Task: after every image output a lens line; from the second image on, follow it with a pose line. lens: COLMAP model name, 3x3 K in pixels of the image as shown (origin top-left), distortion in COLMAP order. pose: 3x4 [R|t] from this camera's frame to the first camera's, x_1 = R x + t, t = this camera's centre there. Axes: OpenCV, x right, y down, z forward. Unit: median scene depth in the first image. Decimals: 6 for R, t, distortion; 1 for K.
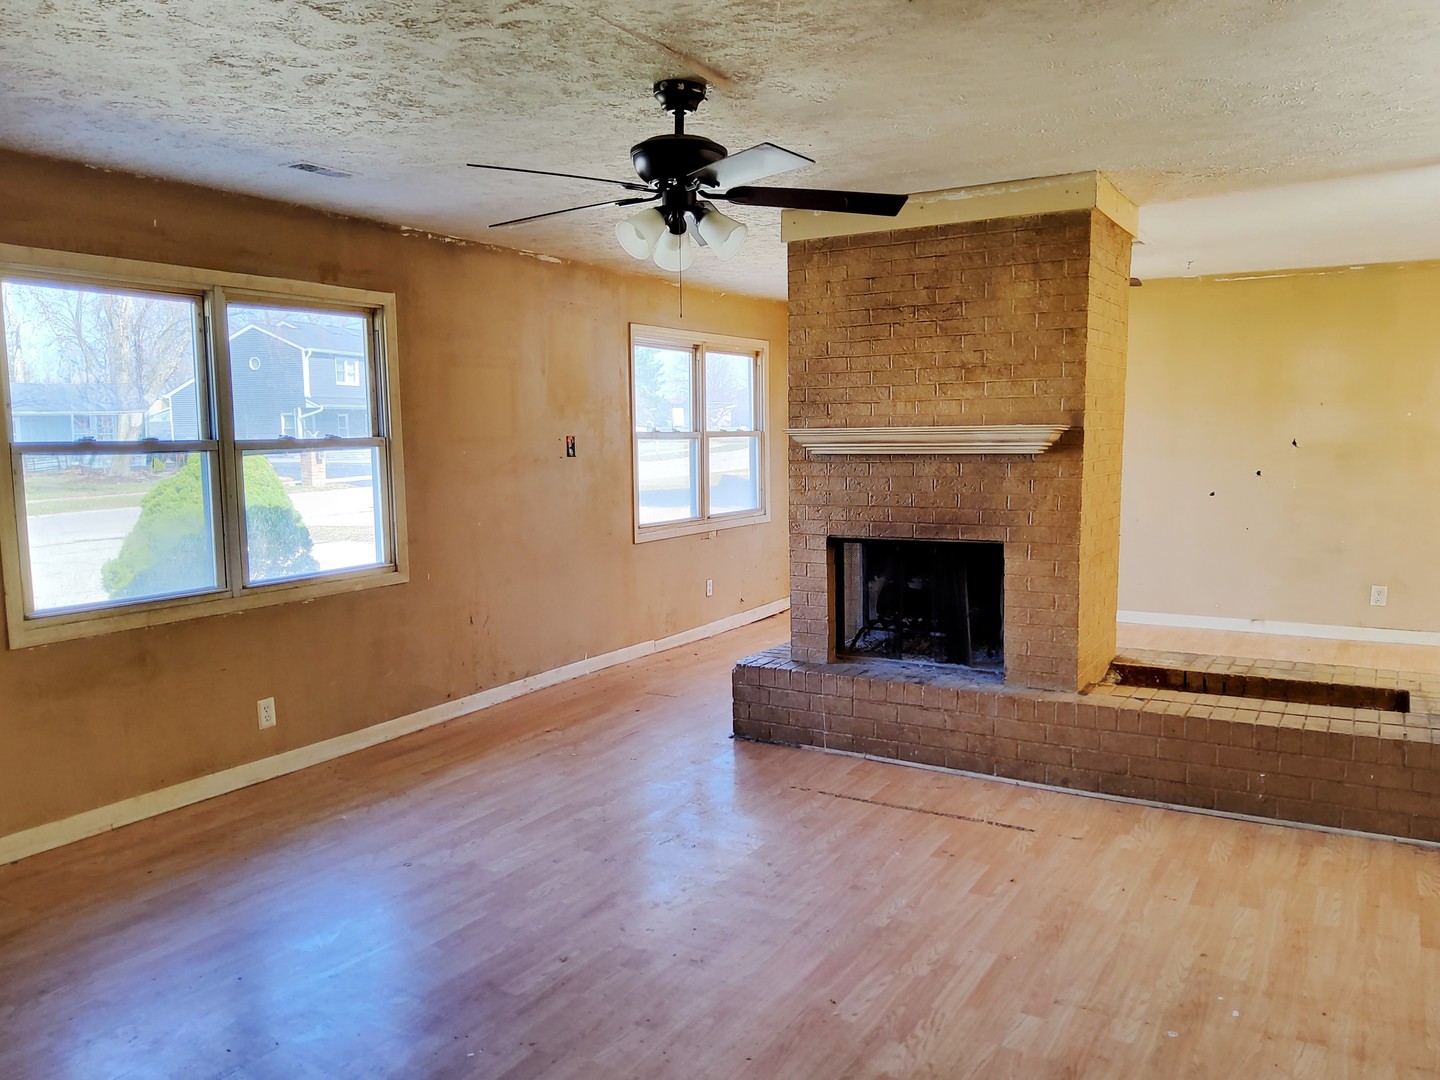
lens RADIAL K [[1077.0, 0, 720.0], [0, 1077.0, 540.0], [0, 0, 1]] dist [0.075041, -0.079363]
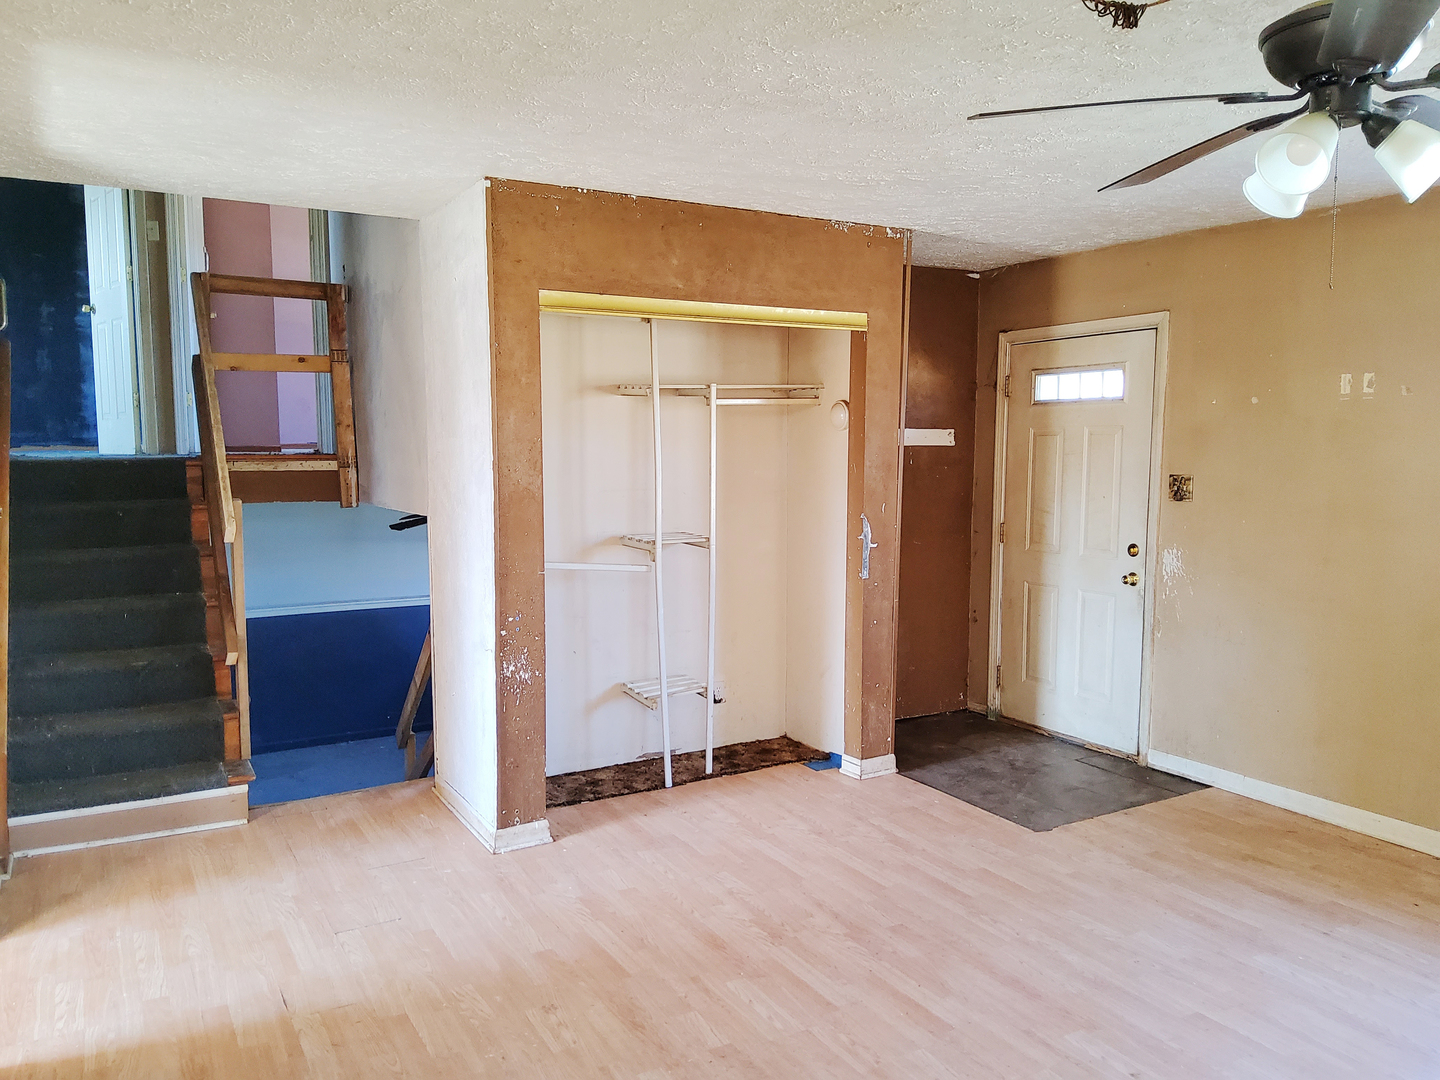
lens RADIAL K [[1077.0, 0, 720.0], [0, 1077.0, 540.0], [0, 0, 1]] dist [0.075041, -0.079363]
pose [[-0.493465, 0.078621, -0.866205, 0.459760], [-0.097373, 0.984652, 0.144843, -0.073997], [0.864298, 0.155820, -0.478236, 0.681664]]
